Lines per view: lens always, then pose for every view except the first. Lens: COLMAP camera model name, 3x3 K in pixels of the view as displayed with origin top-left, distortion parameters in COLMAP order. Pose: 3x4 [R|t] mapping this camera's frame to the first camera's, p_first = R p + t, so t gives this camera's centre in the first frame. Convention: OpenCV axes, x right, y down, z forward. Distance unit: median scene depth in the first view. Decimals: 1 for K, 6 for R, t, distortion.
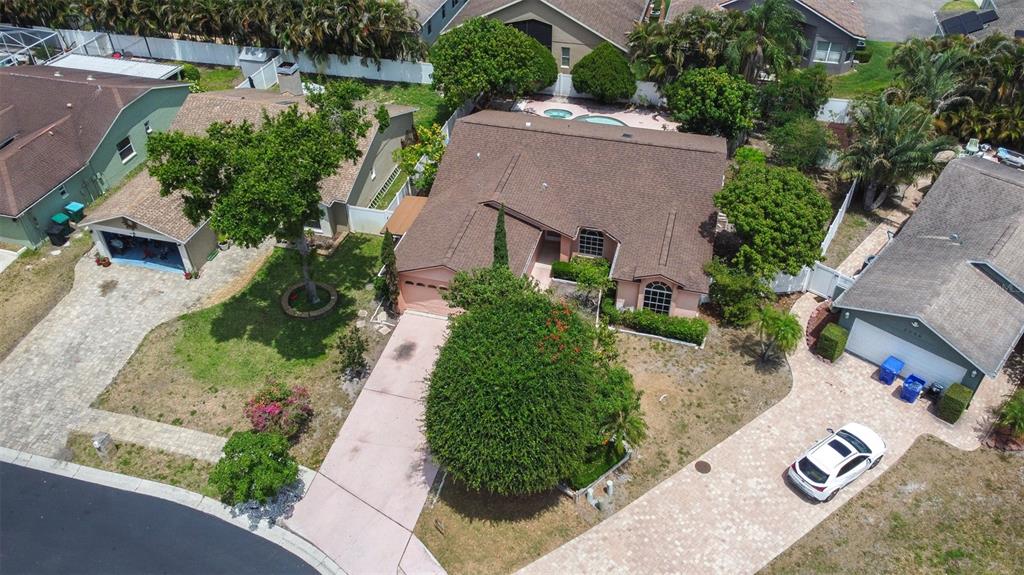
lens RADIAL K [[776.9, 0, 508.3], [0, 776.9, 287.3], [0, 0, 1]] dist [-0.004391, 0.003540]
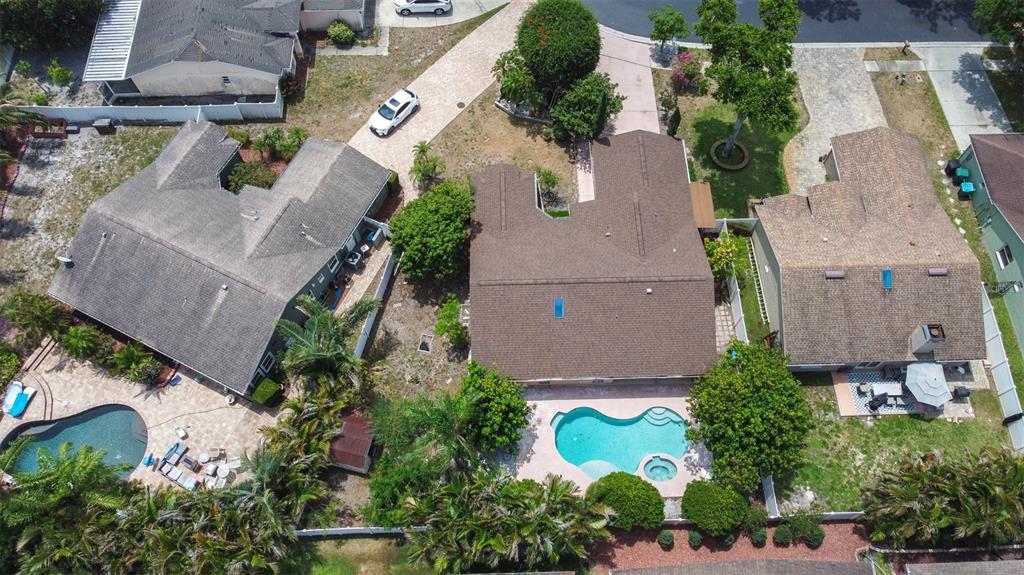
lens RADIAL K [[776.9, 0, 508.3], [0, 776.9, 287.3], [0, 0, 1]] dist [-0.004391, 0.003540]
pose [[-0.957222, 0.262958, -0.120741, 0.407743], [-0.181696, -0.221491, 0.958086, -1.439041], [0.225193, 0.939039, 0.259794, 0.793749]]
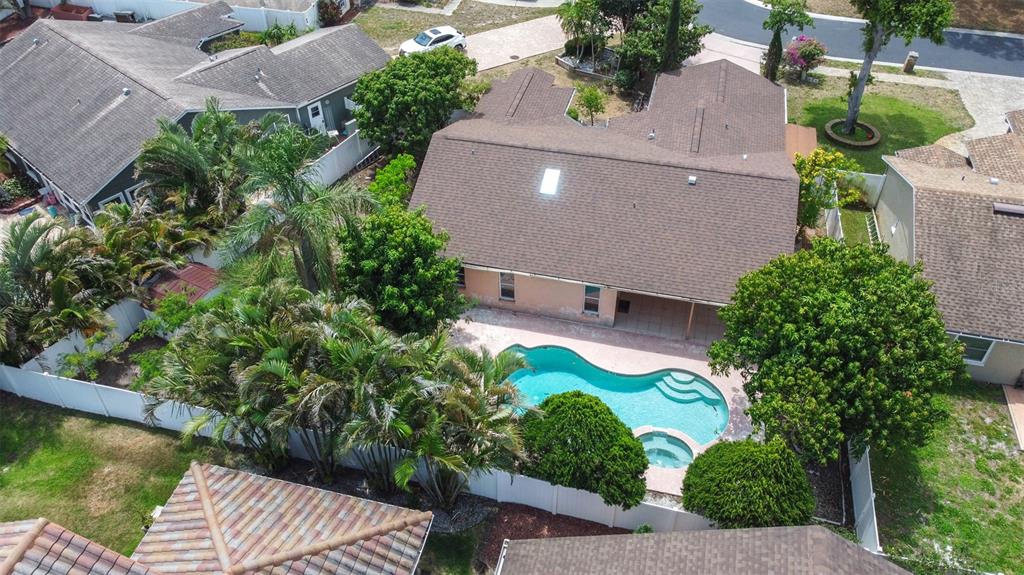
lens RADIAL K [[776.9, 0, 508.3], [0, 776.9, 287.3], [0, 0, 1]] dist [-0.004391, 0.003540]
pose [[-0.999647, 0.026572, 0.000580, 0.229733], [0.004545, 0.149376, 0.988770, -1.052220], [0.026187, 0.988423, -0.149444, 1.417420]]
